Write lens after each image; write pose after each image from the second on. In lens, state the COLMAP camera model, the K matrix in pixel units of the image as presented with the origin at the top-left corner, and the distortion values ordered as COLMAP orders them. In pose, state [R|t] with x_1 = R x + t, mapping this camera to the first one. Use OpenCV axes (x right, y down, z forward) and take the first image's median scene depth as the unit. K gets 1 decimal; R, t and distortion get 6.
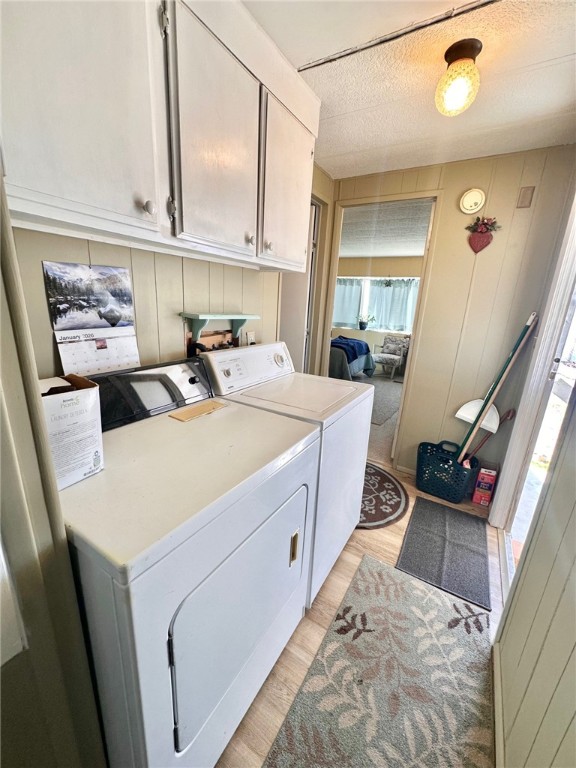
lens RADIAL K [[306.8, 0, 288.0], [0, 306.8, 384.0], [0, 0, 1]] dist [-0.000890, -0.000126]
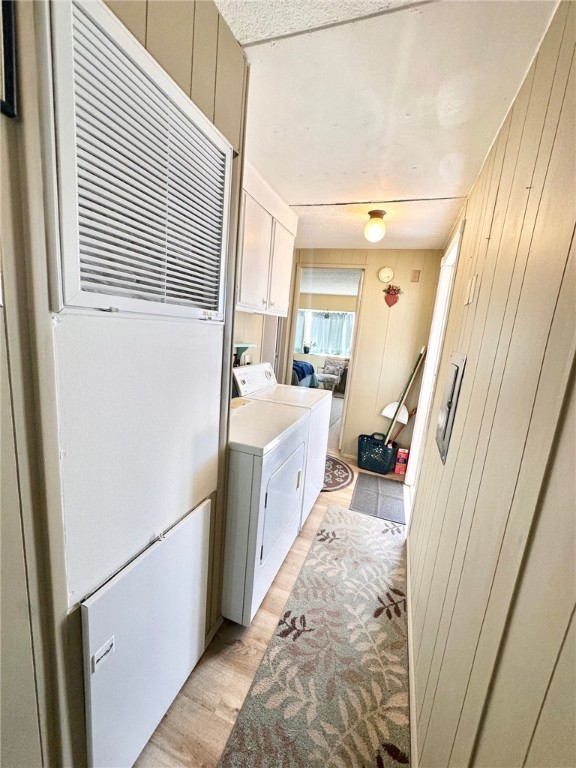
lens RADIAL K [[306.8, 0, 288.0], [0, 306.8, 384.0], [0, 0, 1]] dist [-0.000890, -0.000126]
pose [[0.979225, -0.003840, 0.202739, -0.206040], [0.018248, 0.997433, -0.069247, 0.059752], [-0.201953, 0.071508, 0.976781, -0.383649]]
